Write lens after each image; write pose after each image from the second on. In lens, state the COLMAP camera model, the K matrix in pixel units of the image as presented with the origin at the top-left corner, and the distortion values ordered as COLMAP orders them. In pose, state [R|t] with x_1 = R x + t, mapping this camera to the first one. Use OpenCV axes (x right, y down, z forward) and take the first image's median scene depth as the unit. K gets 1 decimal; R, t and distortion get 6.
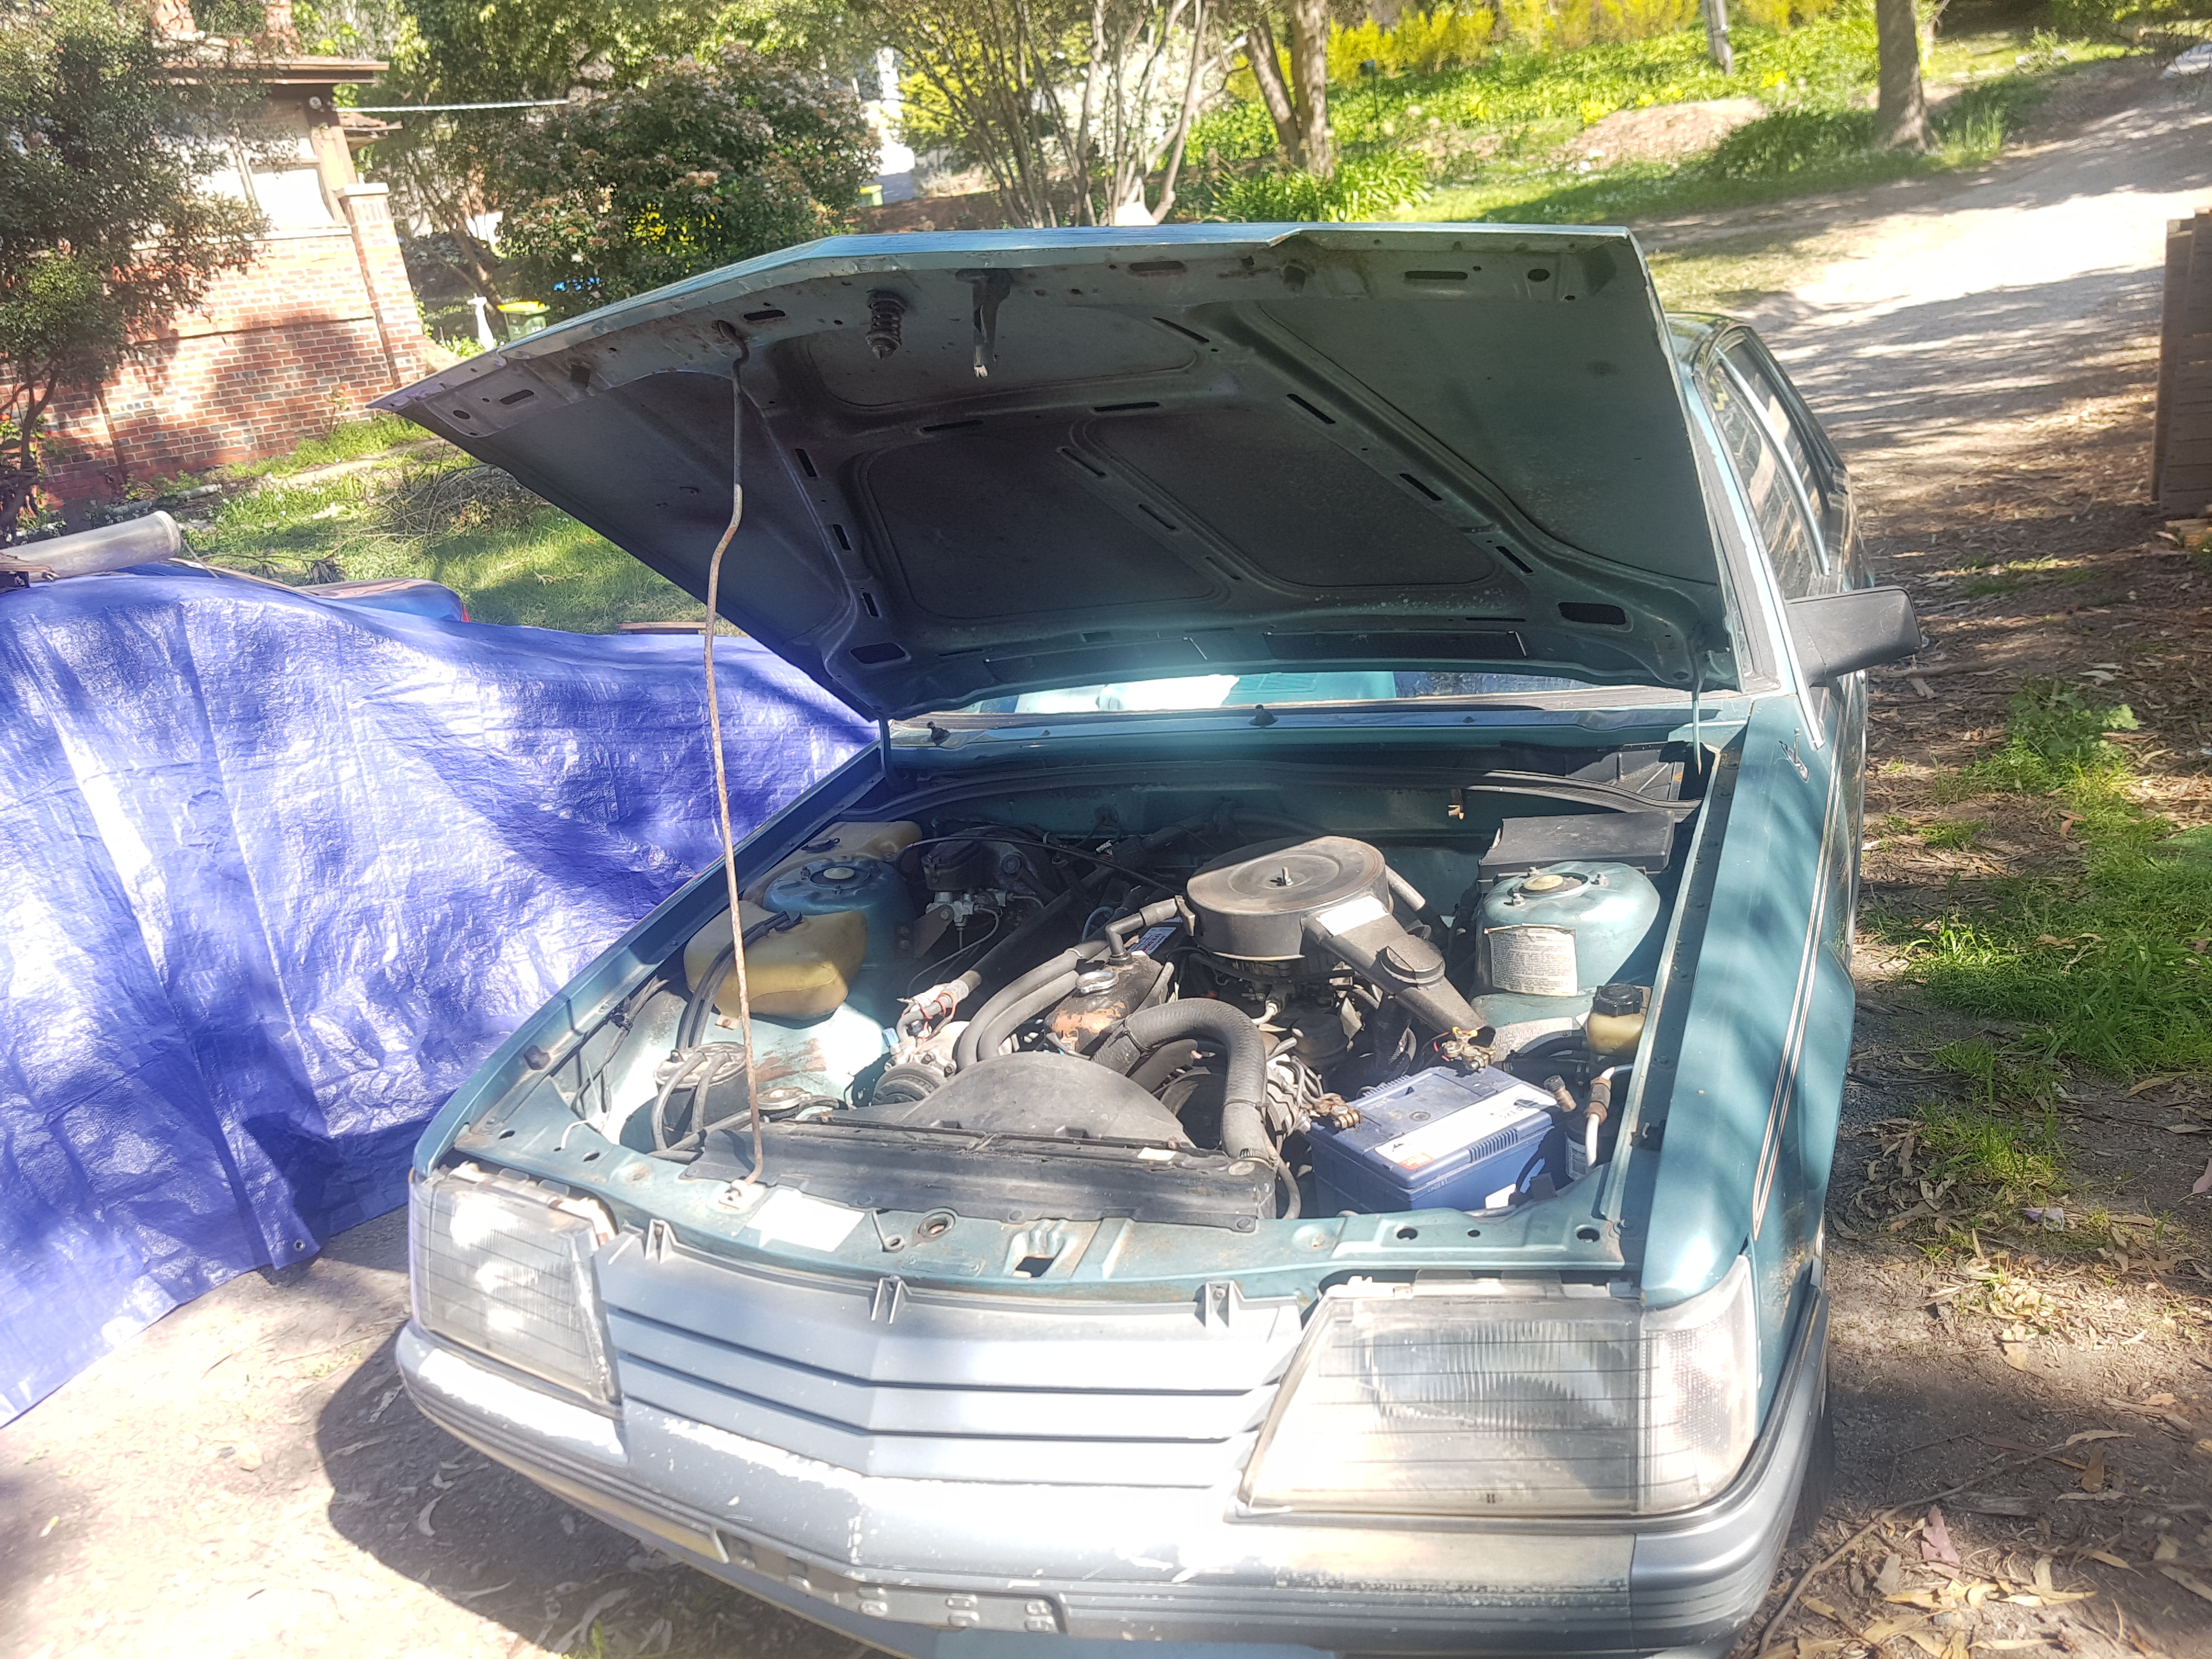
lens RADIAL K [[1736.3, 0, 1106.0], [0, 1736.3, 829.5], [0, 0, 1]] dist [0.069467, -0.093786]
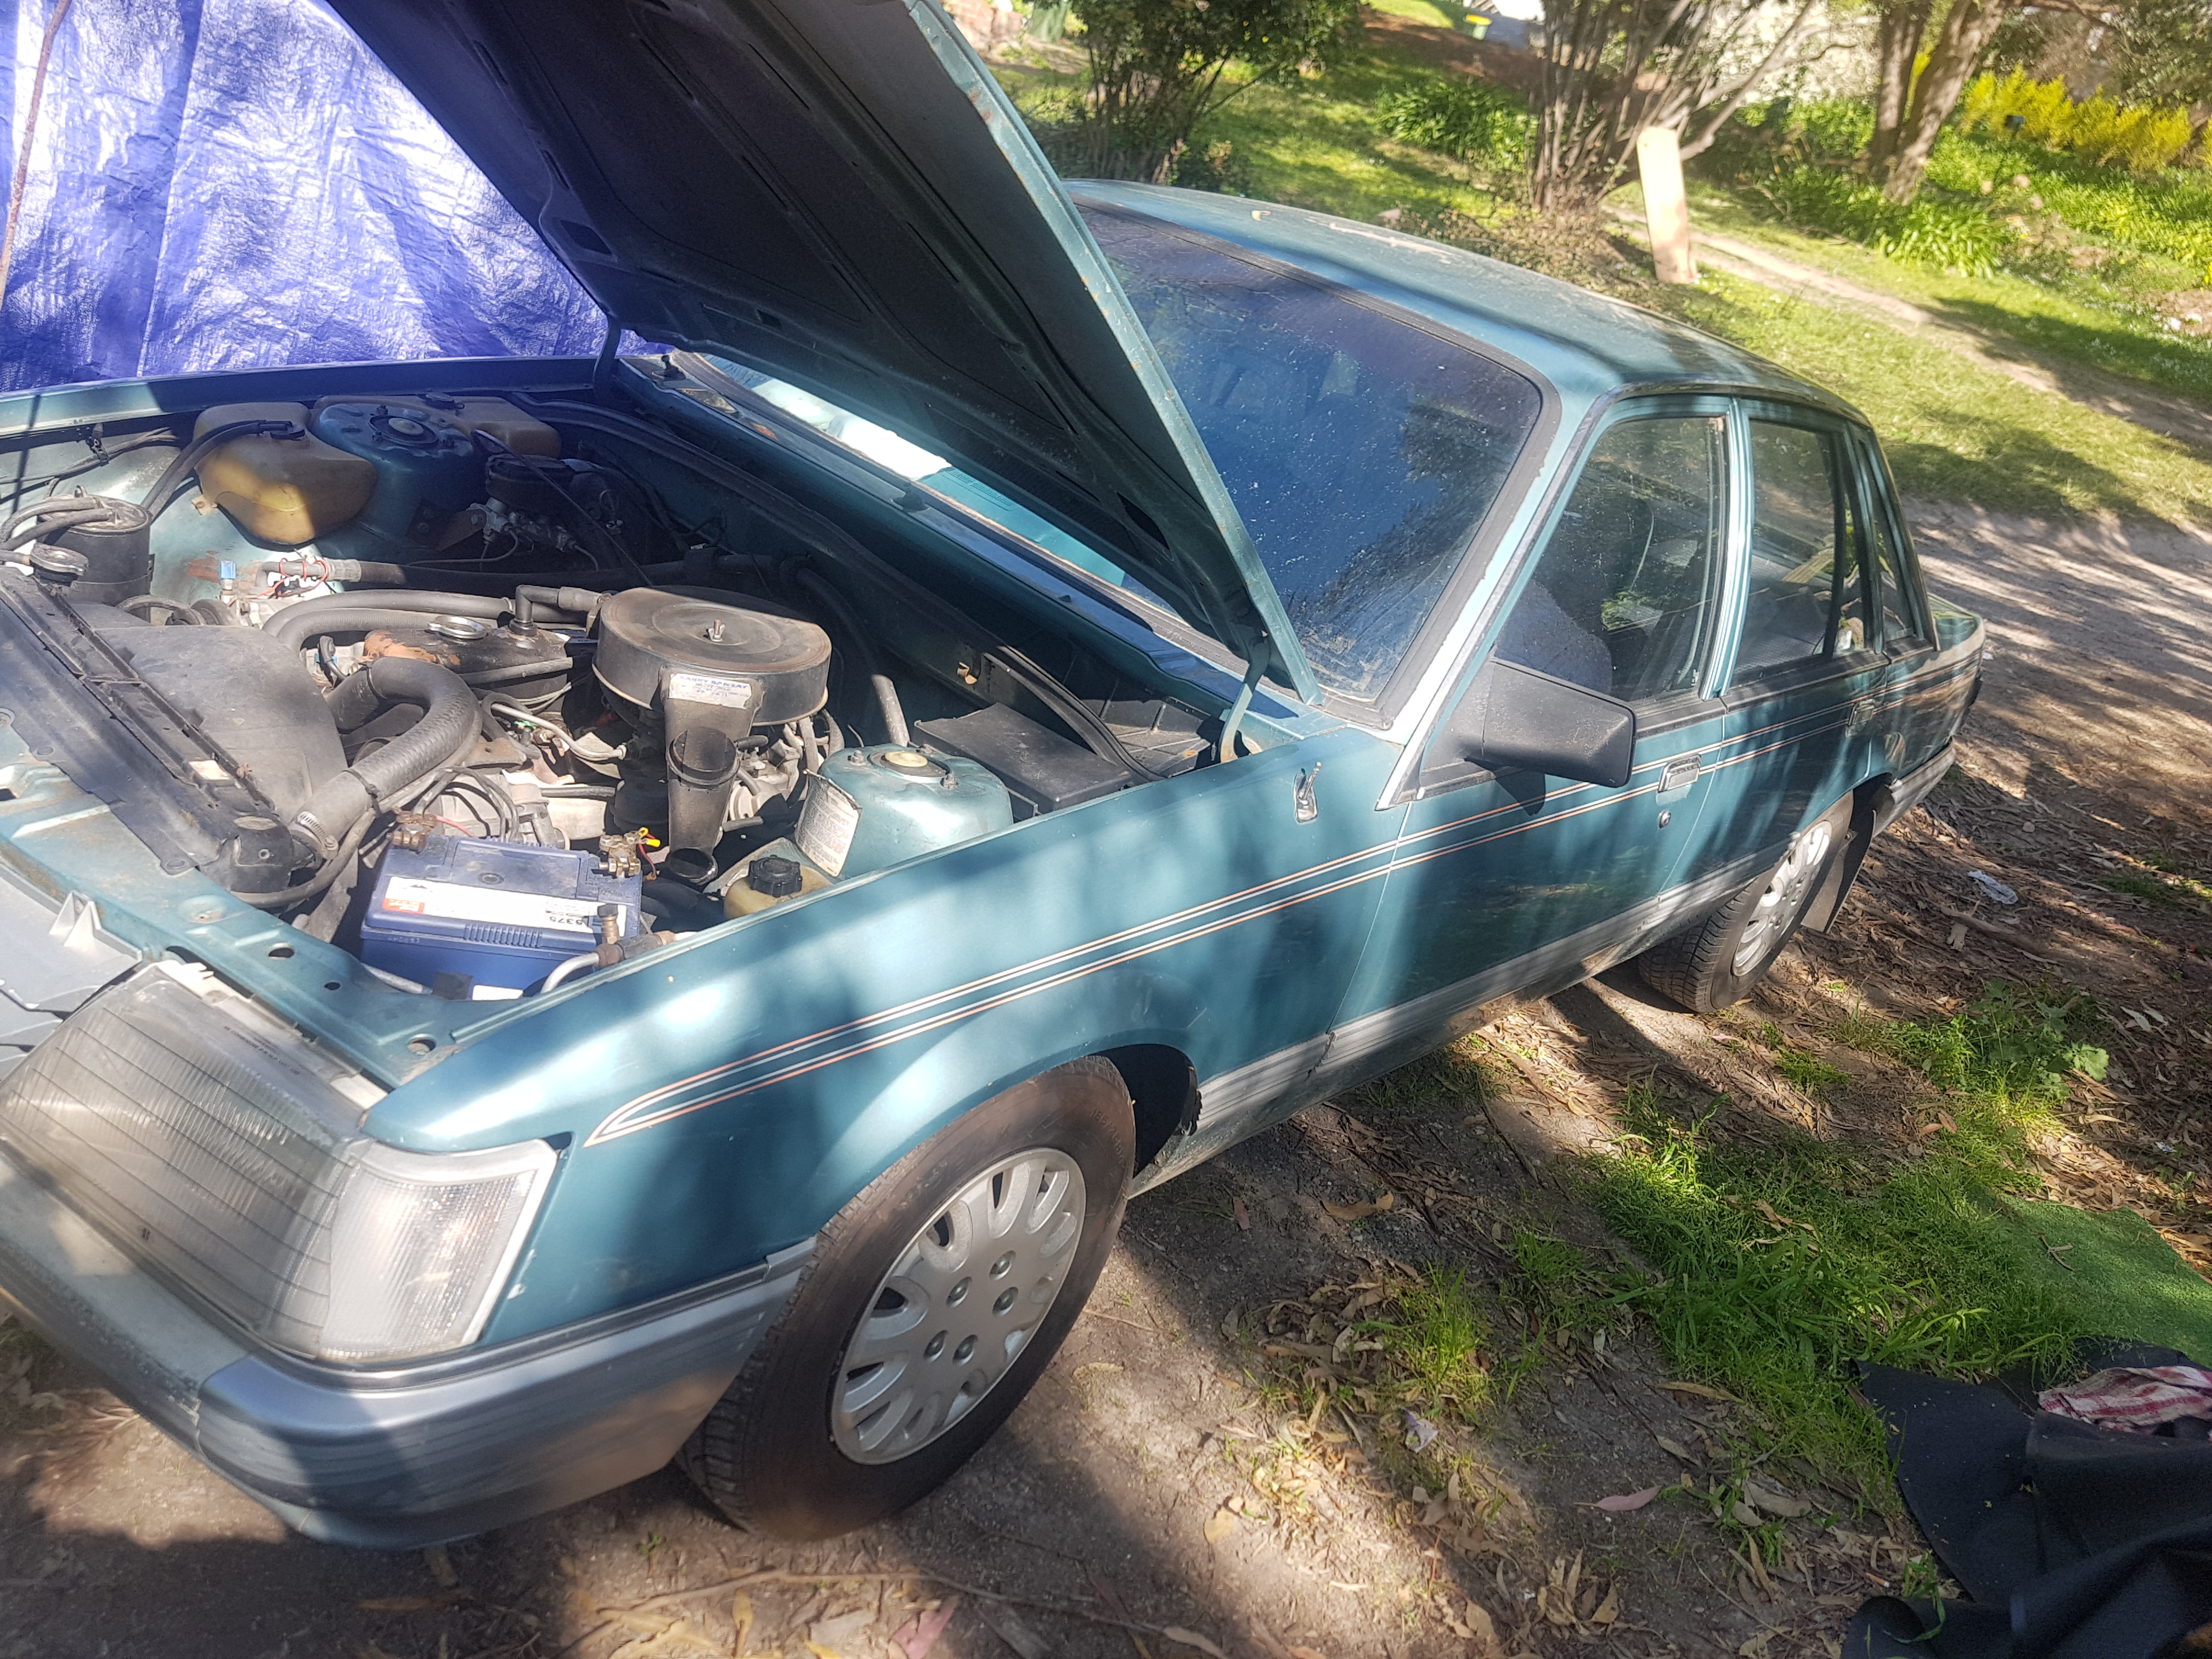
lens RADIAL K [[1732.2, 0, 1106.0], [0, 1732.2, 829.5], [0, 0, 1]] dist [0.003339, -0.042485]
pose [[0.862251, 0.485470, -0.144370, 0.159015], [-0.469531, 0.873061, 0.131551, -0.033022], [0.189908, -0.045644, 0.980740, 0.062020]]
